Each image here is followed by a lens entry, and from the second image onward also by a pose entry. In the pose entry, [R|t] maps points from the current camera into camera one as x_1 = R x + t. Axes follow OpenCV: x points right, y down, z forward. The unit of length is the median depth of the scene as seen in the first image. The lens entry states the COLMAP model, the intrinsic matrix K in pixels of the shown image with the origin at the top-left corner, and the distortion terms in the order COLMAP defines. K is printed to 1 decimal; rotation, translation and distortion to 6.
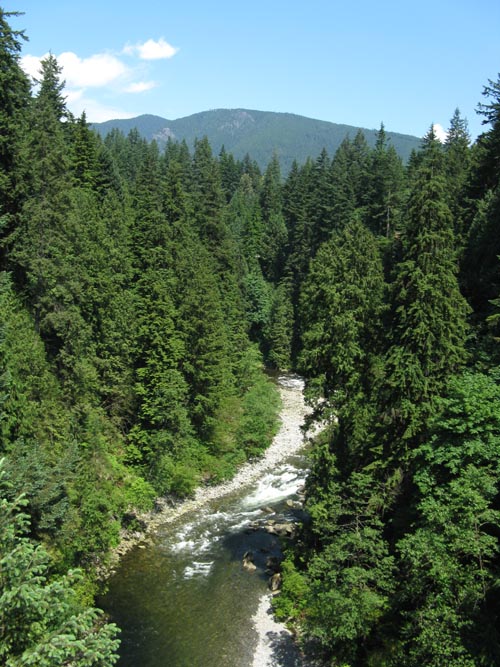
lens RADIAL K [[691.4, 0, 246.3], [0, 691.4, 341.4], [0, 0, 1]] dist [-0.119058, 0.000000]
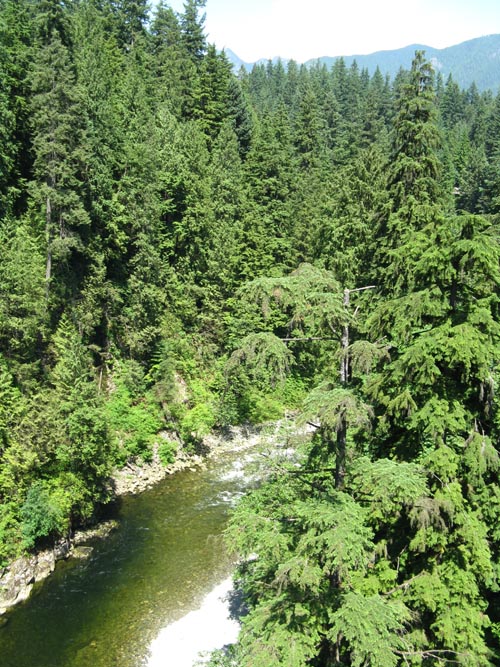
lens RADIAL K [[691.4, 0, 251.4], [0, 691.4, 334.4], [0, 0, 1]] dist [-0.119058, 0.000000]
pose [[0.923816, 0.087664, -0.372664, 0.410548], [-0.056718, 0.994028, 0.093231, -0.007539], [0.378612, -0.064991, 0.923271, 0.110427]]
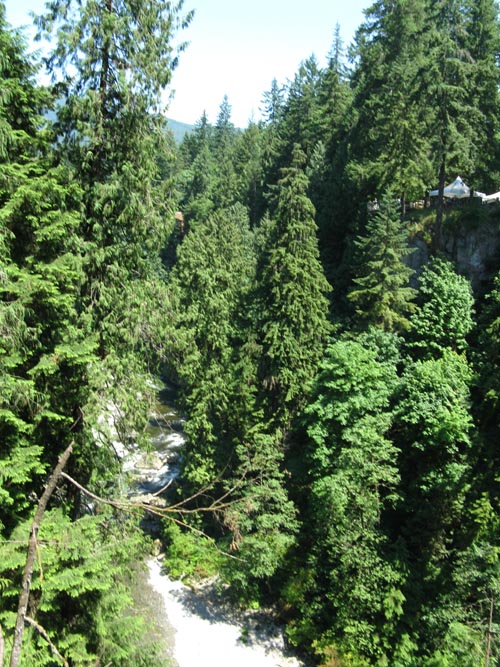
lens RADIAL K [[691.4, 0, 248.8], [0, 691.4, 336.5], [0, 0, 1]] dist [-0.119058, 0.000000]
pose [[0.935836, -0.060458, 0.347211, -0.218467], [0.051838, 0.998074, 0.034072, -0.010283], [-0.348603, -0.013887, 0.937168, -0.069148]]
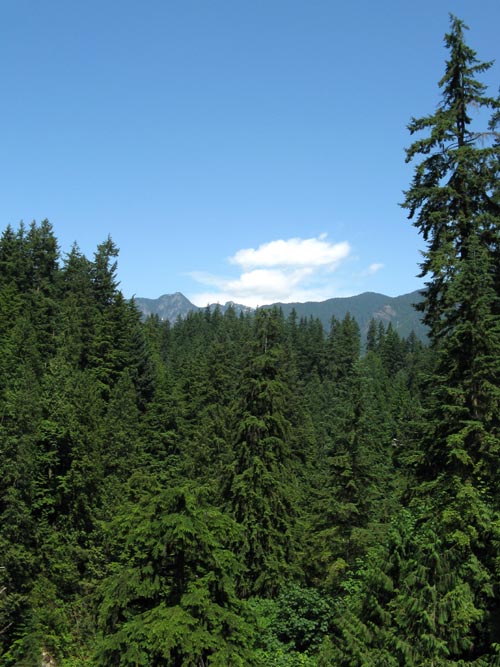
lens RADIAL K [[746.6, 0, 244.0], [0, 746.6, 329.3], [0, 0, 1]] dist [-0.091835, 0.000000]
pose [[0.941212, -0.023381, -0.337005, 0.542708], [-0.068528, 0.963645, -0.258247, -0.029043], [0.330792, 0.266159, 0.905393, 0.151785]]
